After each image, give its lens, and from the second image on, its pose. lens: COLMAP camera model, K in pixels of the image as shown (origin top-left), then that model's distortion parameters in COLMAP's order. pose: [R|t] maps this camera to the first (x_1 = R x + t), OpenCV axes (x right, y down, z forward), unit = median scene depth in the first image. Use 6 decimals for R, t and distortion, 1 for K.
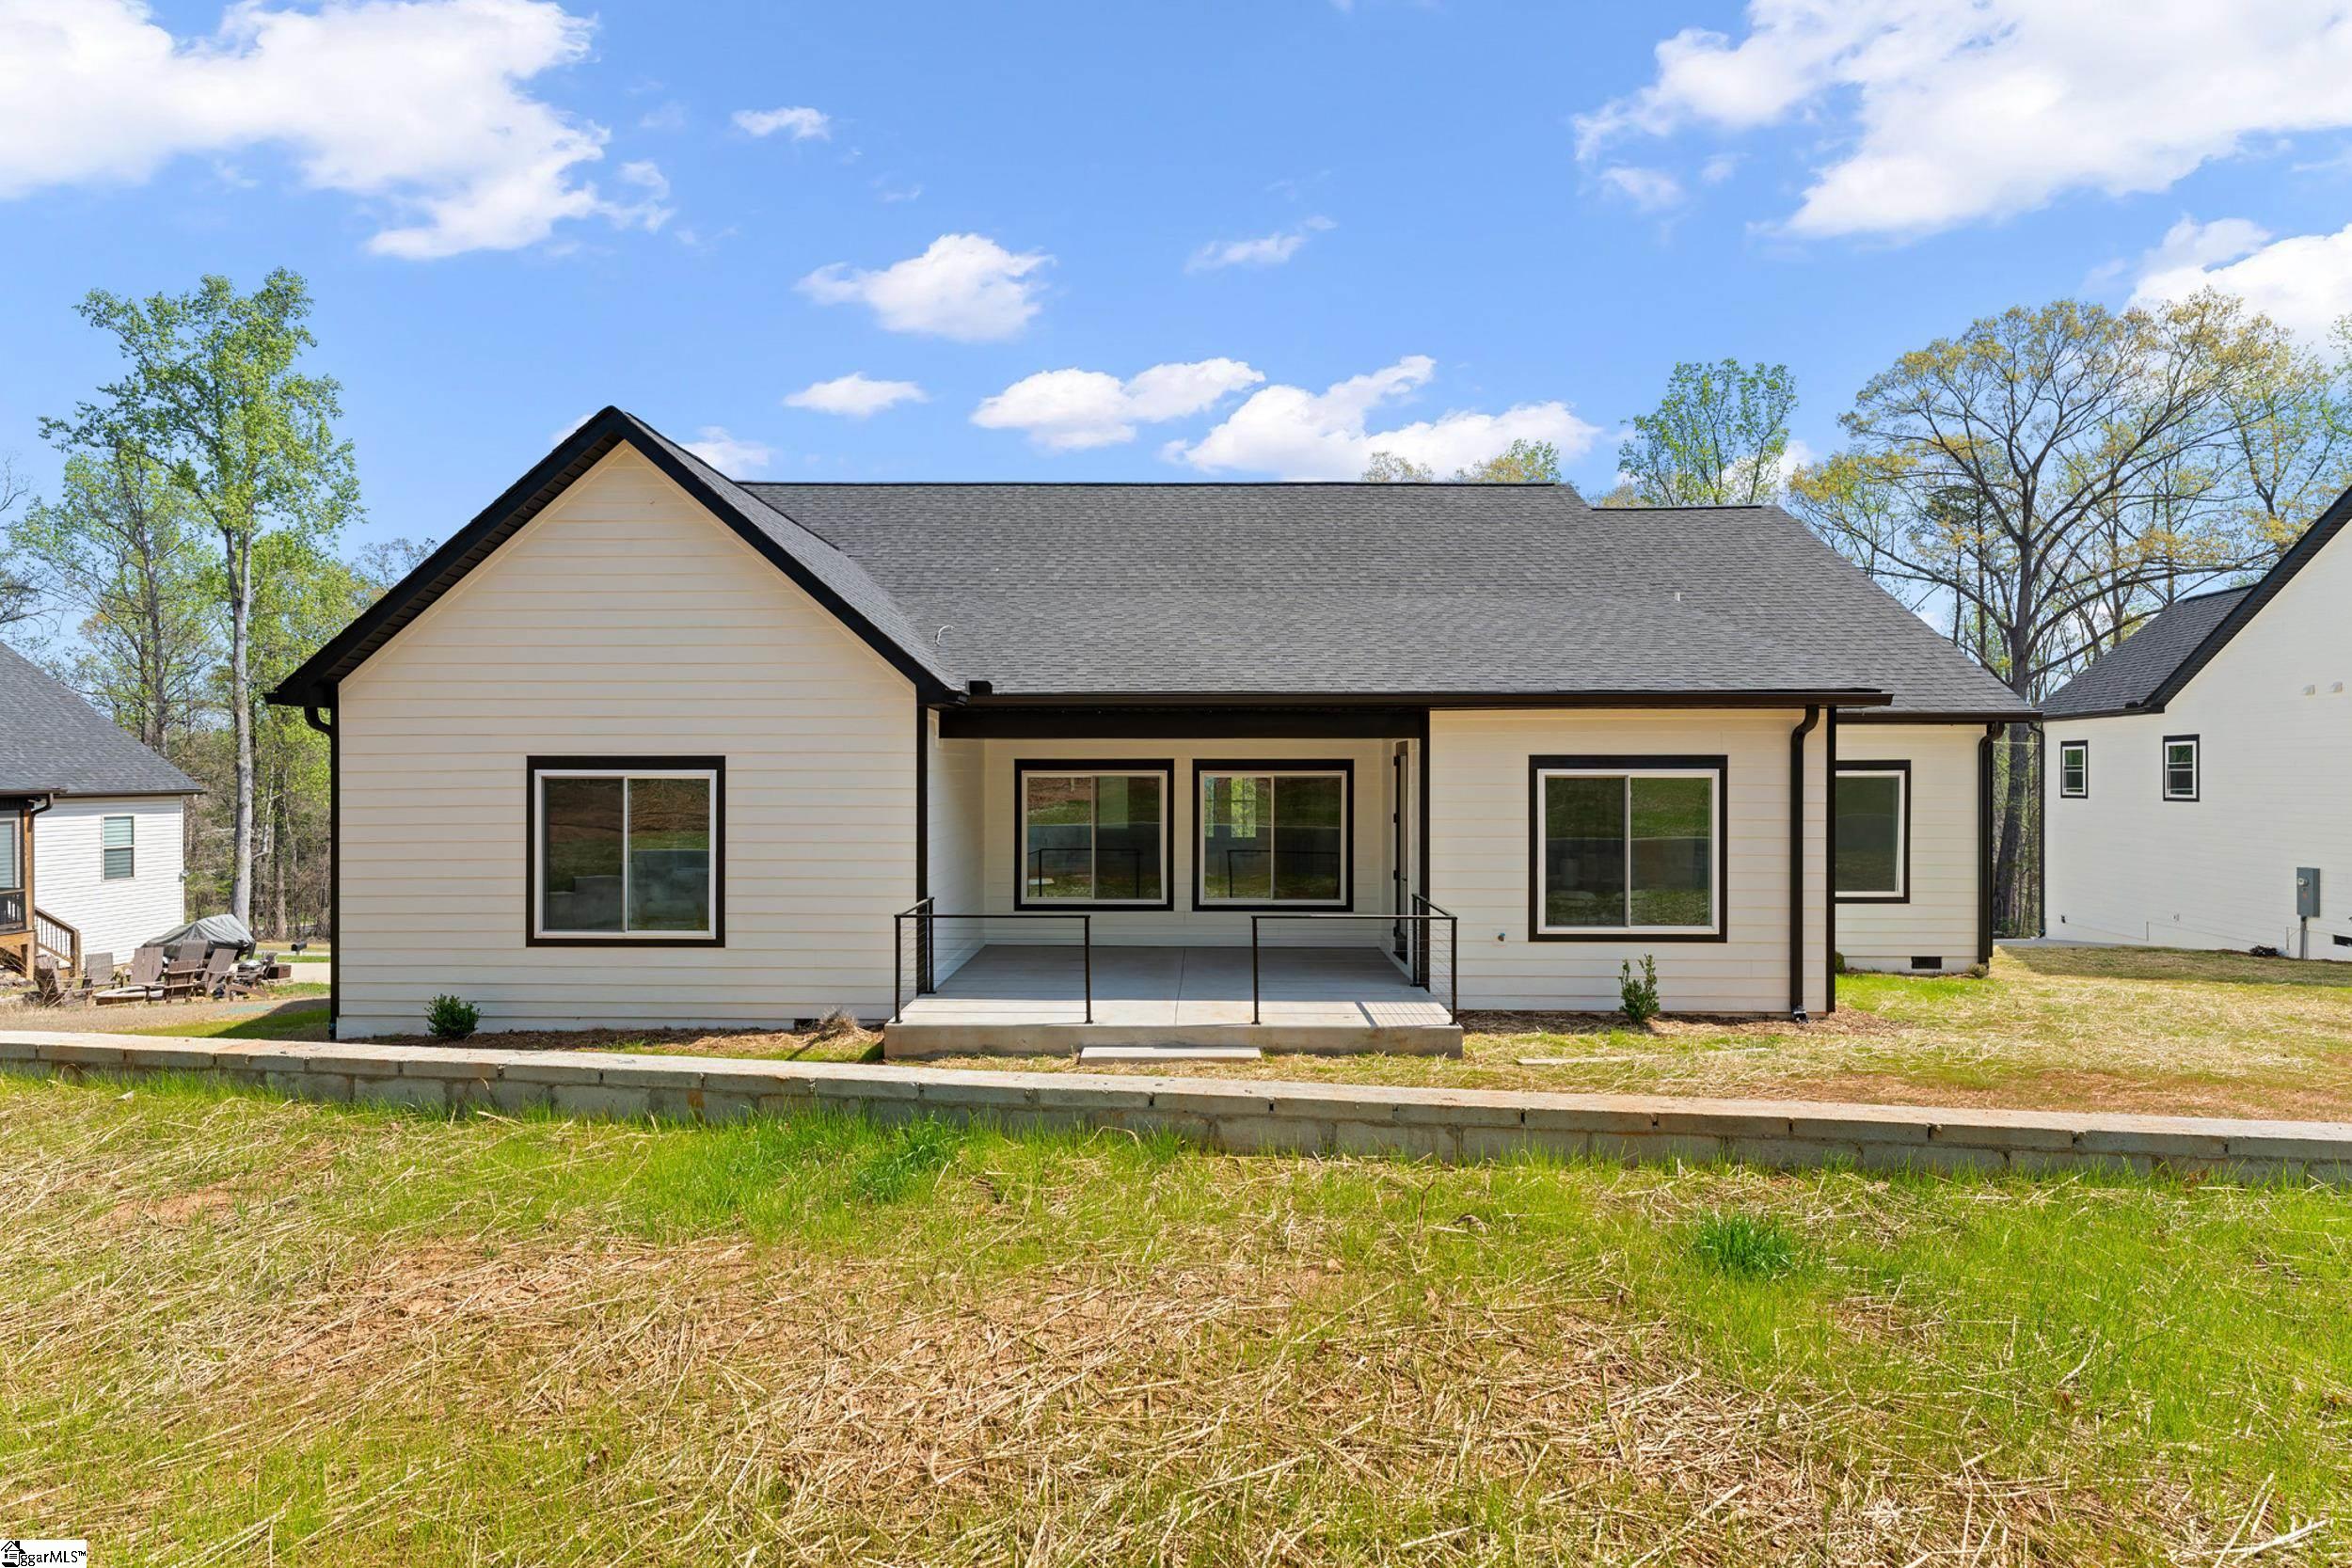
lens RADIAL K [[1071.2, 0, 1176.3], [0, 1071.2, 775.9], [0, 0, 1]] dist [0.002094, 0.000835]
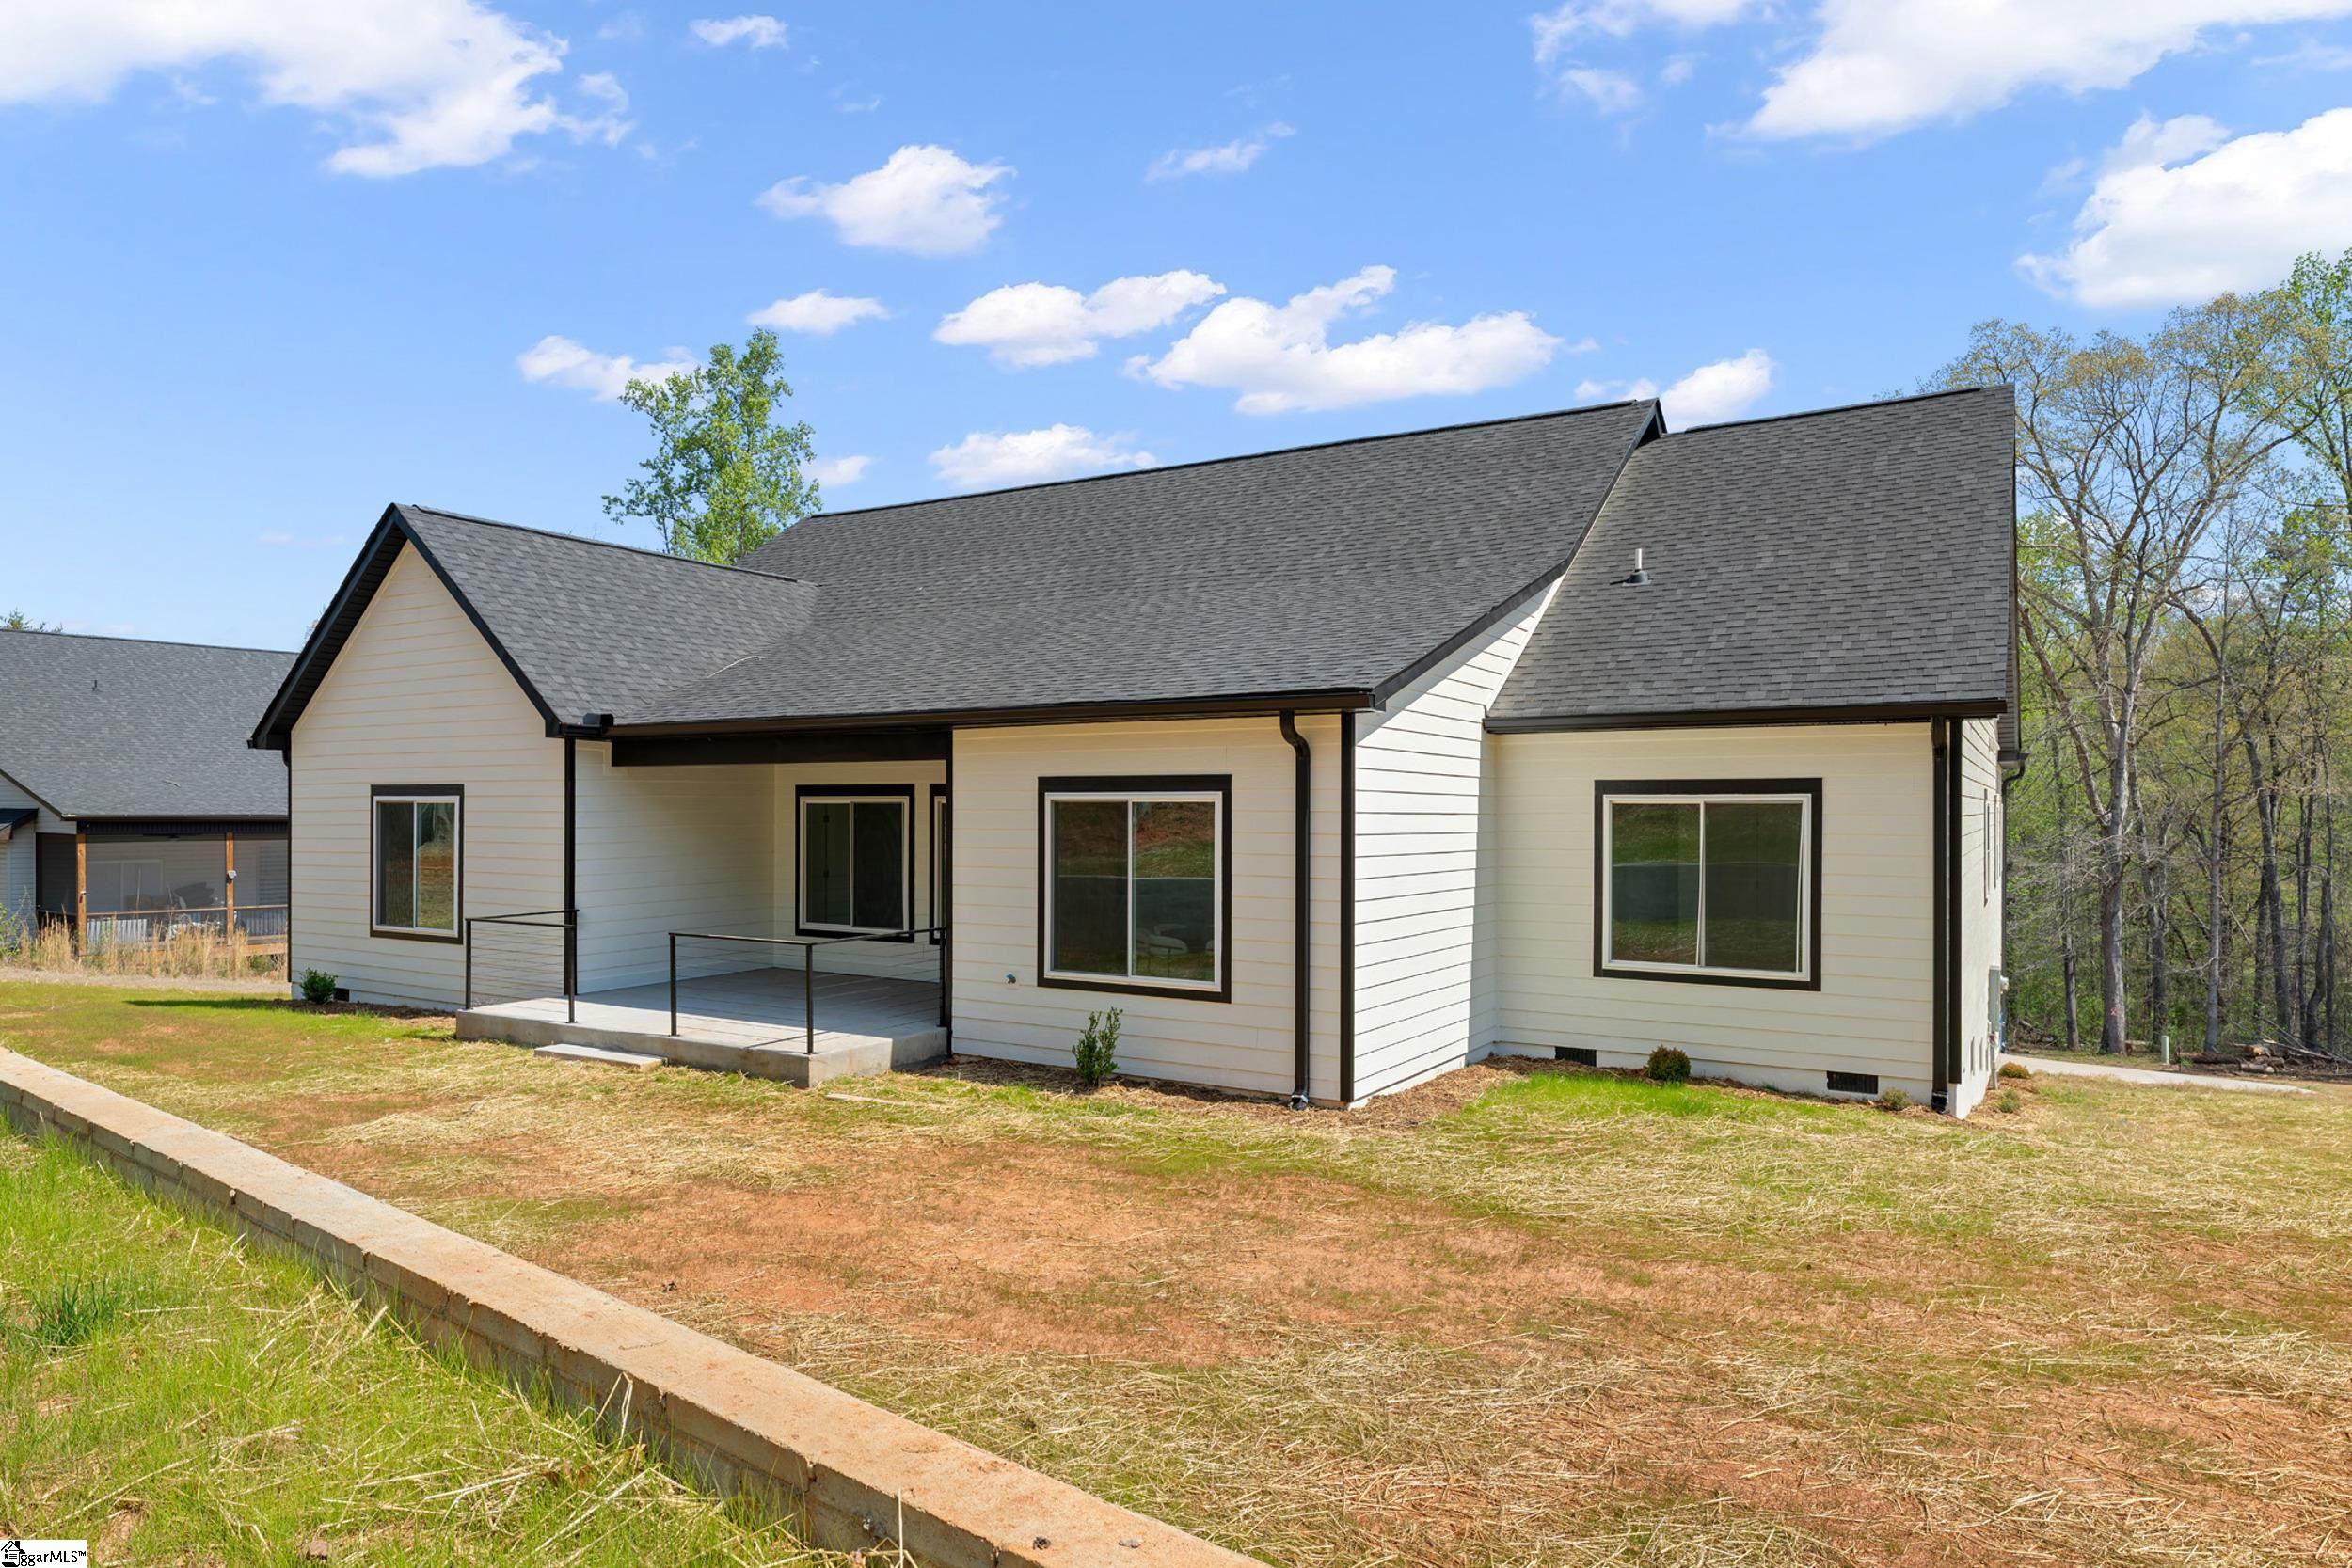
lens RADIAL K [[1390.6, 0, 1175.4], [0, 1390.6, 797.9], [0, 0, 1]] dist [0.004505, 0.000286]
pose [[0.863216, -0.002173, -0.504829, 0.866647], [-0.000602, 0.999986, -0.005335, 0.003708], [0.504834, 0.004909, 0.863203, 0.051270]]
